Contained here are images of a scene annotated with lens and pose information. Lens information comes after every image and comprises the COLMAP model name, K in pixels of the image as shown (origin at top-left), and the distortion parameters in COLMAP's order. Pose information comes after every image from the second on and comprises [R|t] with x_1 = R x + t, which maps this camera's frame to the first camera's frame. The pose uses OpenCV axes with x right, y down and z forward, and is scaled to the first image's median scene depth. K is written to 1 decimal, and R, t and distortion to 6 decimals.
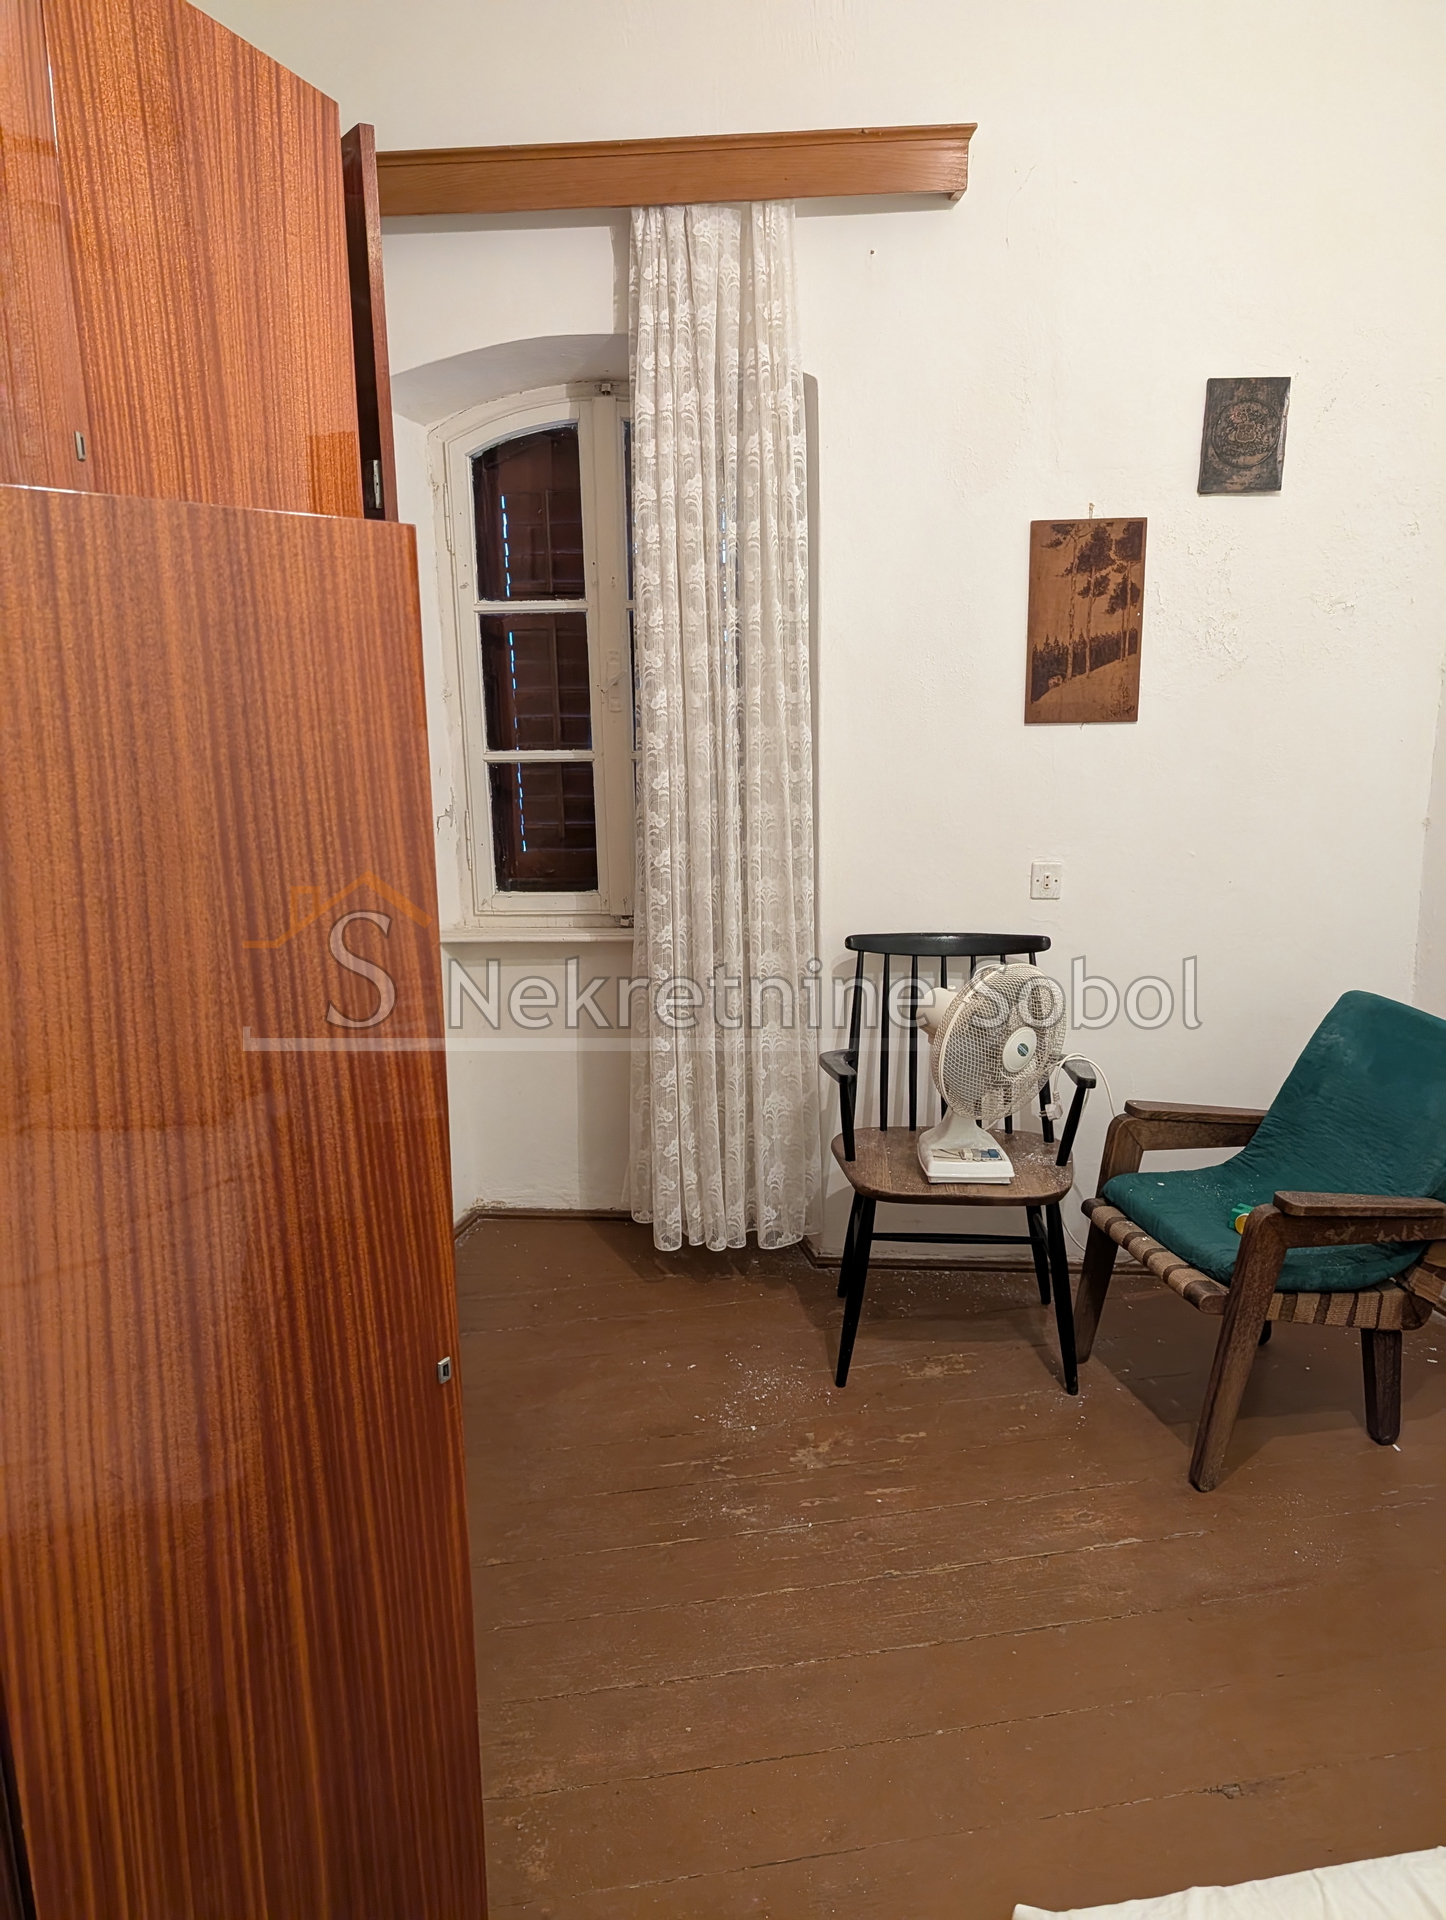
lens RADIAL K [[1358.8, 0, 726.3], [0, 1358.8, 972.0], [0, 0, 1]] dist [0.007561, -0.005927]
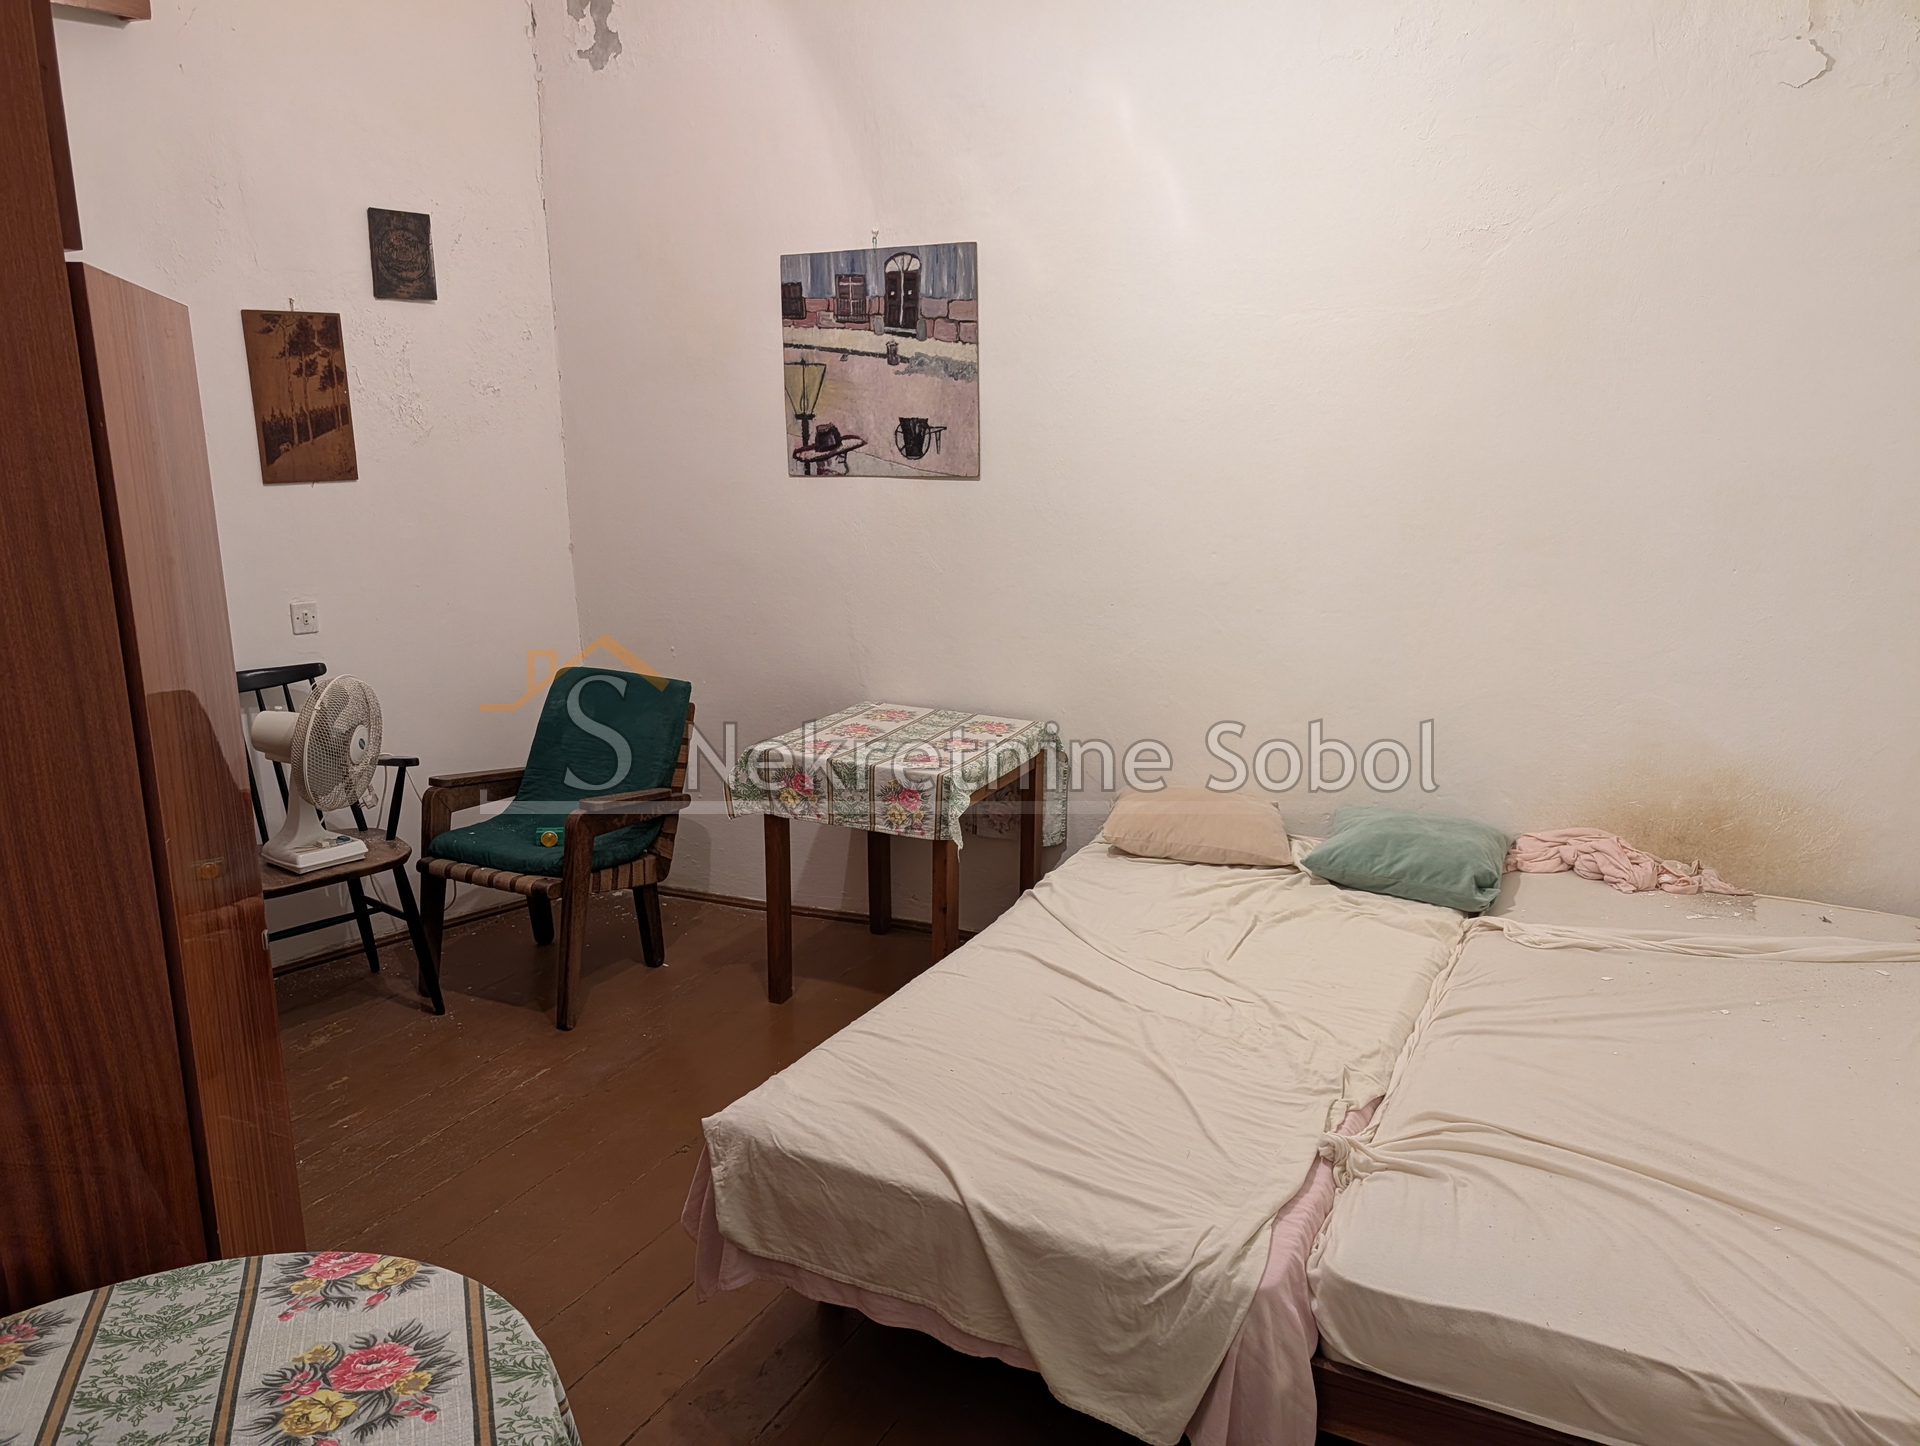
lens RADIAL K [[1358.8, 0, 959.7], [0, 1358.8, 722.1], [0, 0, 1]] dist [0.007561, -0.005927]
pose [[0.624054, -0.163277, 0.764131, -0.349384], [0.180459, 0.981603, 0.062368, 0.053987], [-0.760257, 0.098974, 0.642039, -0.183807]]
